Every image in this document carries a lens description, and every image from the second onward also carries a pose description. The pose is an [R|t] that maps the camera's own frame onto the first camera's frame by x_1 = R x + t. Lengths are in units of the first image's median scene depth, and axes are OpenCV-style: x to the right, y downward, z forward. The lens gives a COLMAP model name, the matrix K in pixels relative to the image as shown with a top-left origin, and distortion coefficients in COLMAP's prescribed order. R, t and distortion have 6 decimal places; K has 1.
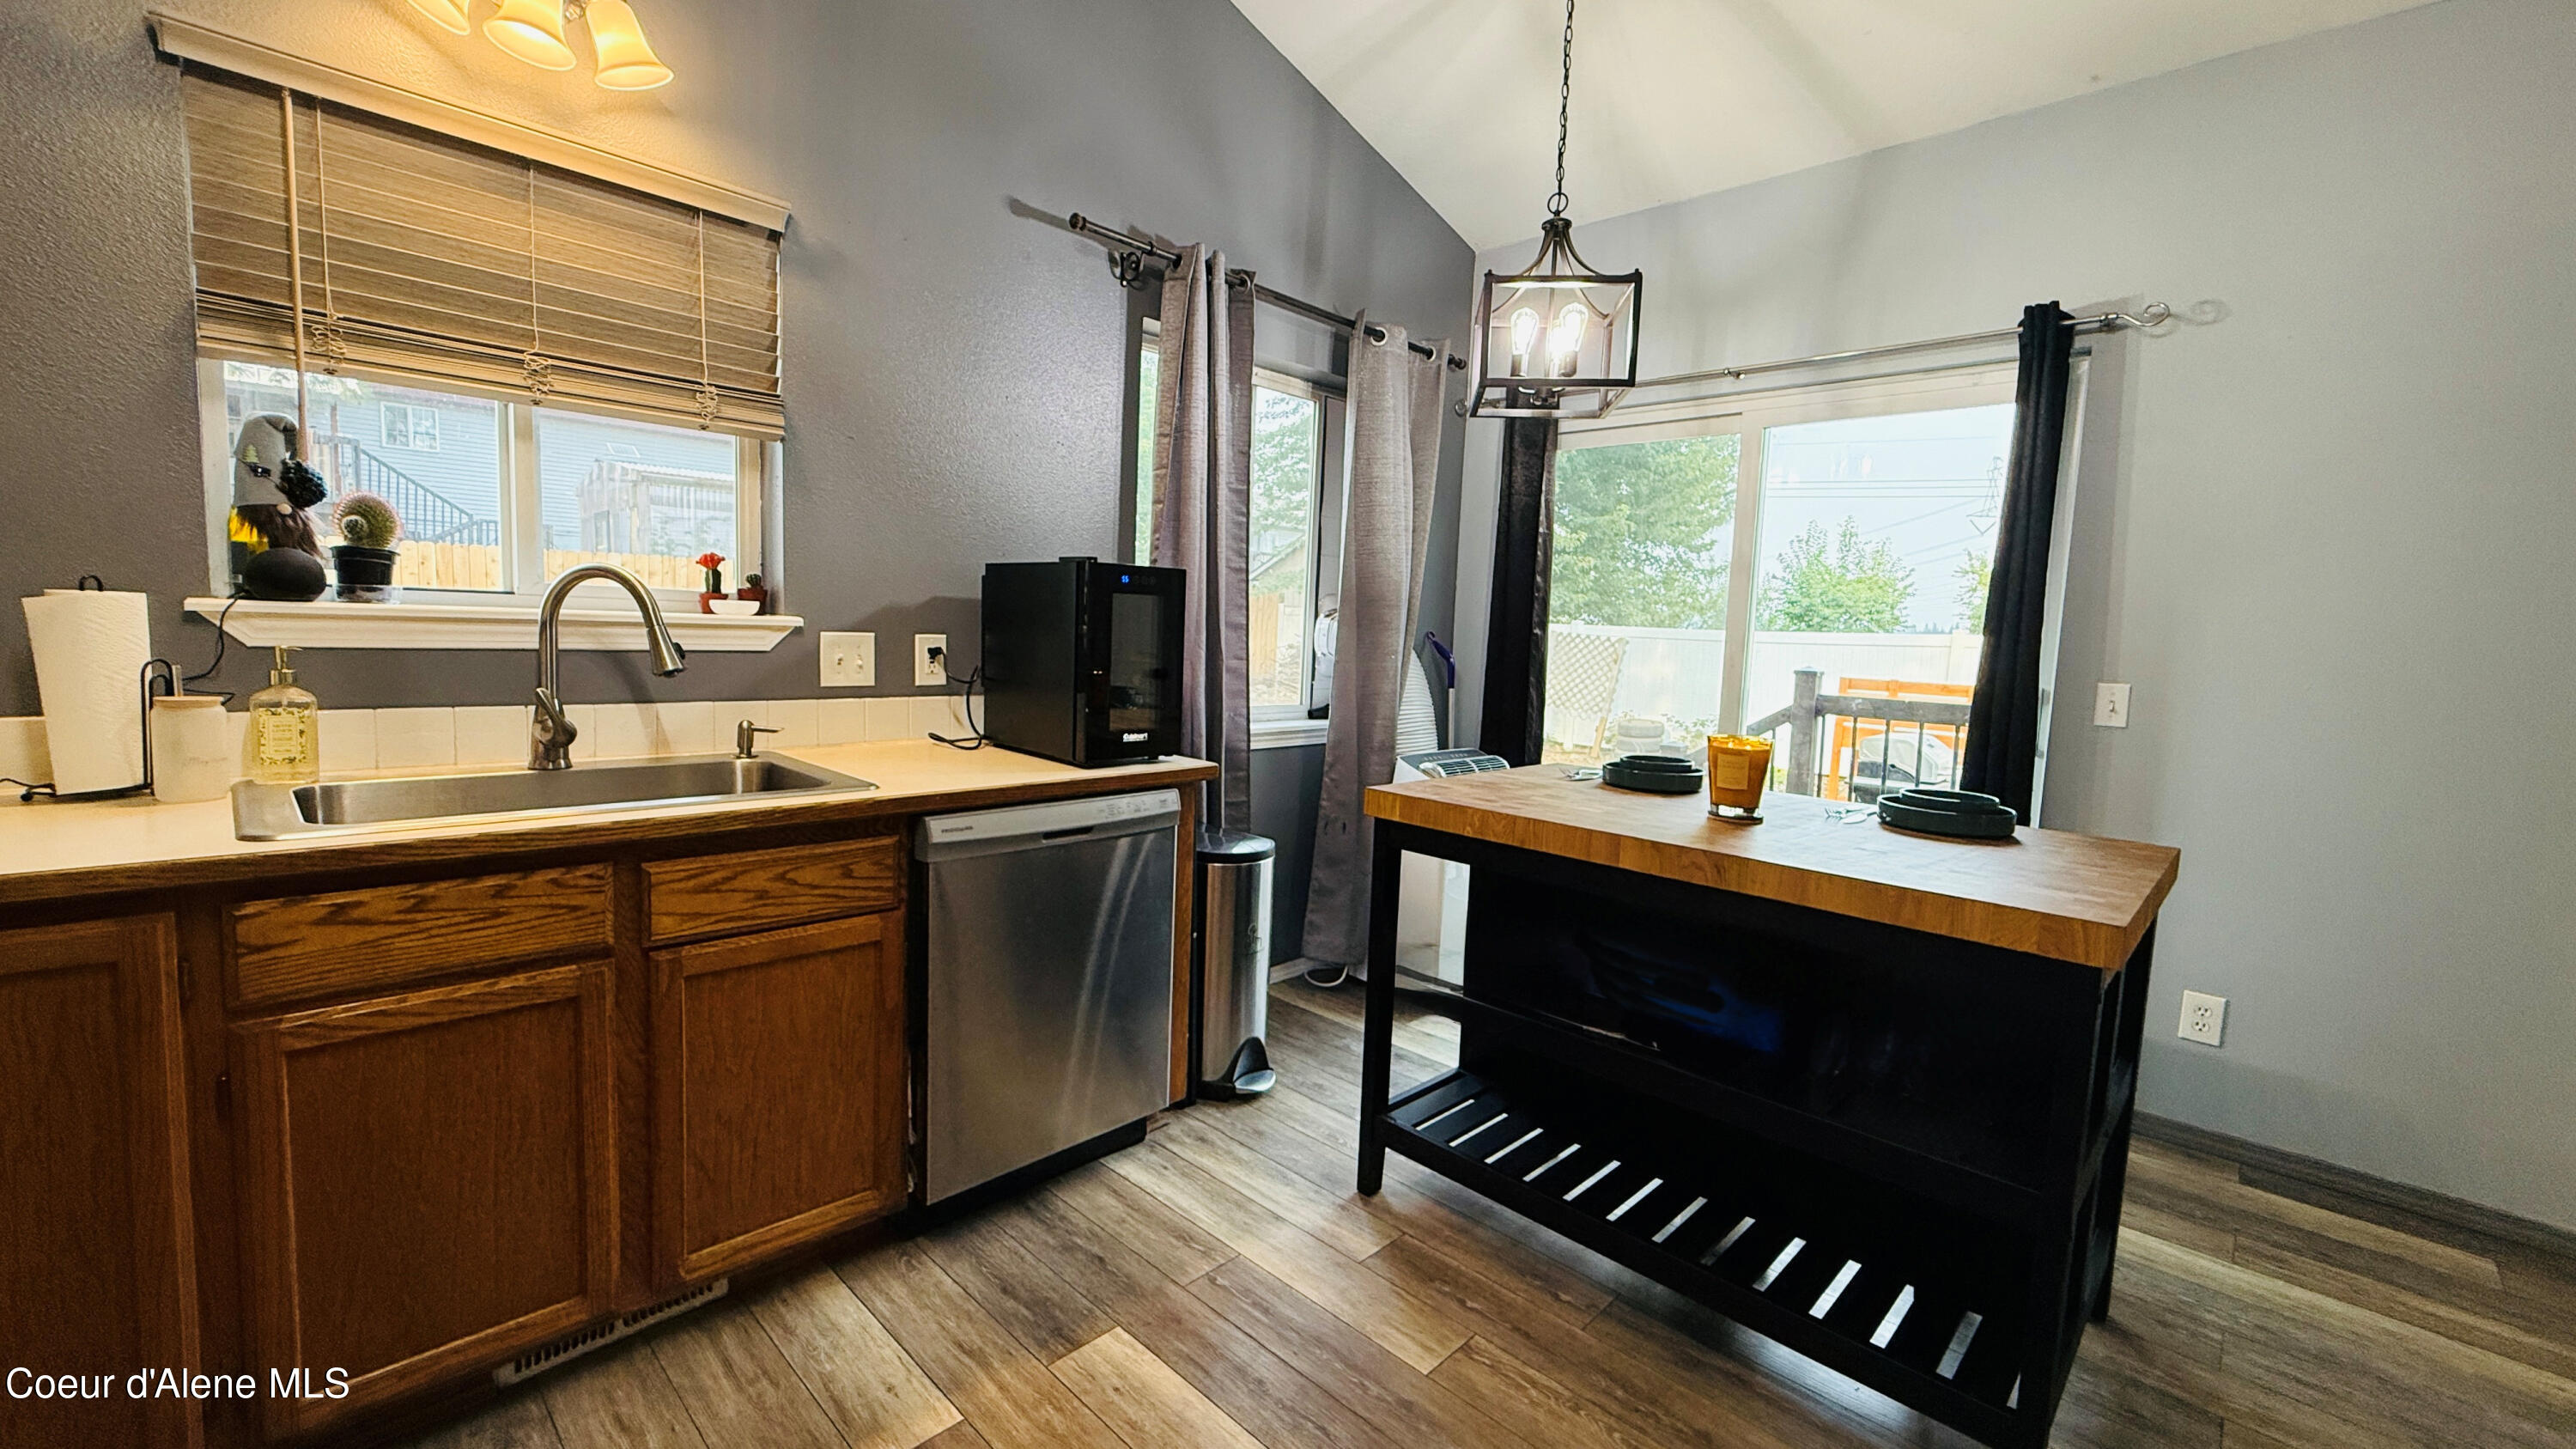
lens RADIAL K [[1032.8, 0, 1277.4], [0, 1032.8, 726.7], [0, 0, 1]] dist [0.001762, 0.000134]
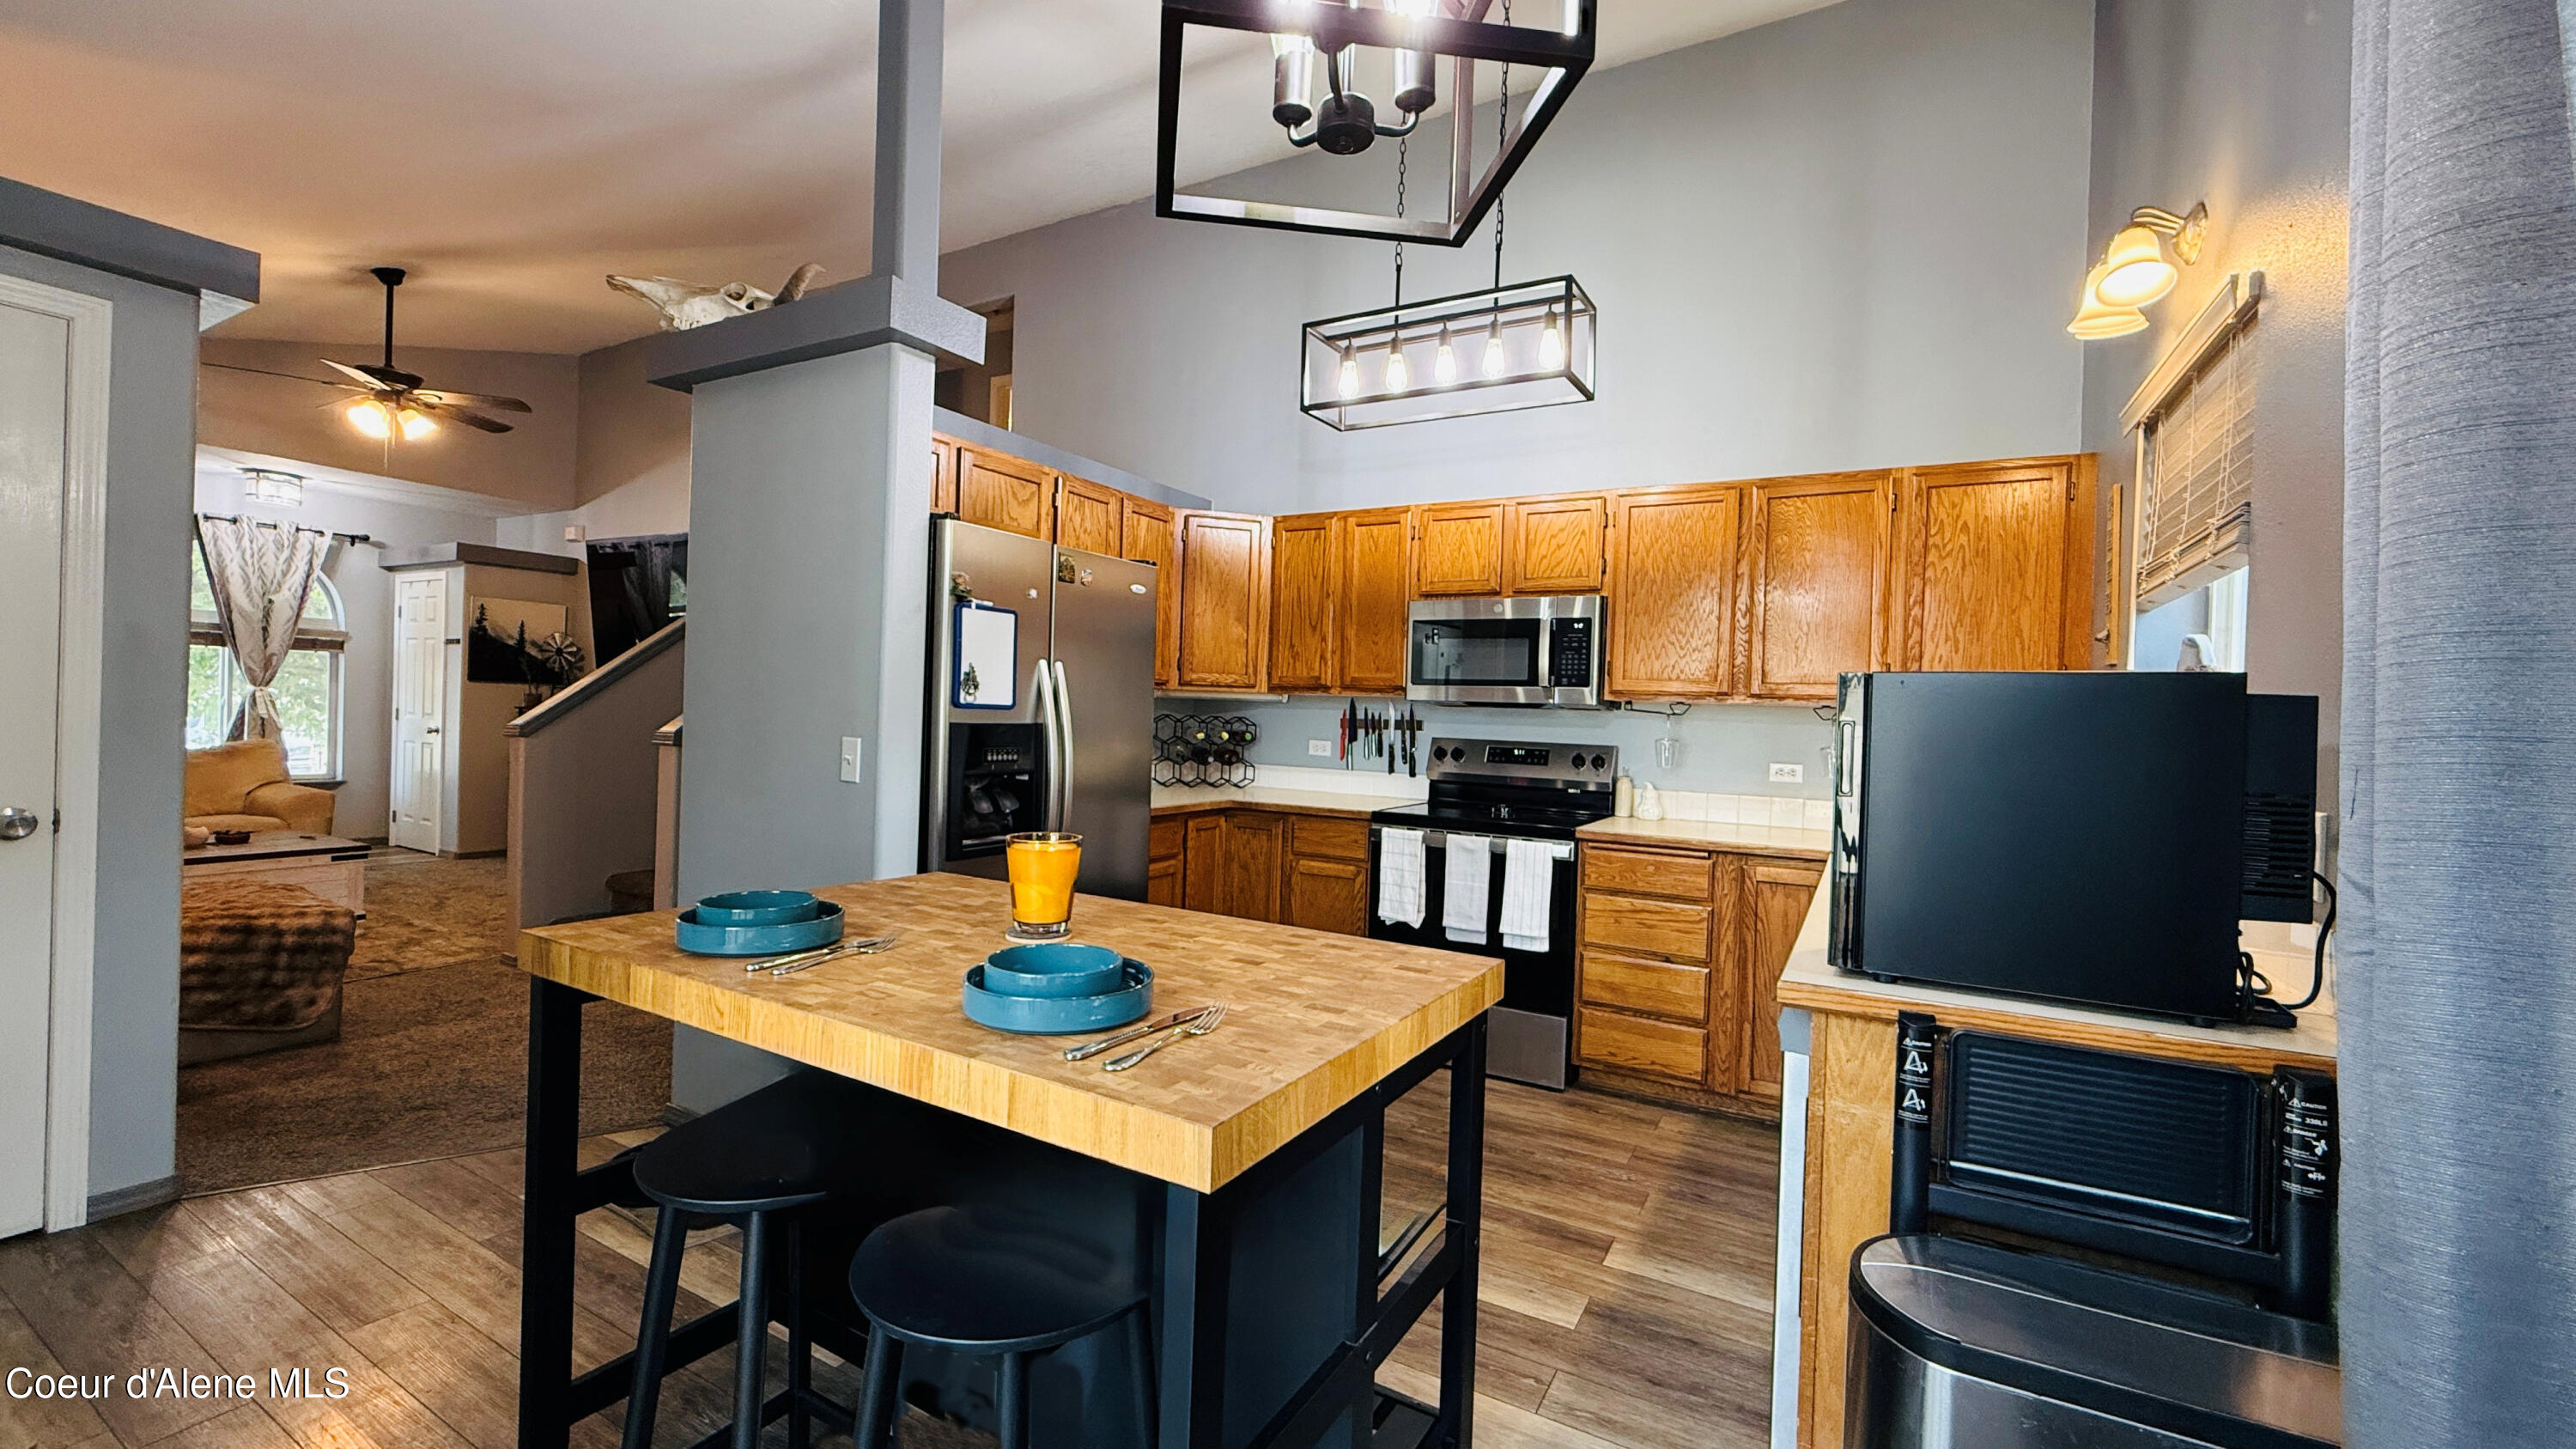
lens RADIAL K [[1021.3, 0, 1282.8], [0, 1021.3, 724.0], [0, 0, 1]] dist [-0.001369, -0.000050]
pose [[-0.966880, -0.071506, -0.245009, 0.355462], [-0.096987, 0.990879, 0.093551, -0.132369], [0.236085, 0.114215, -0.964997, 1.379849]]
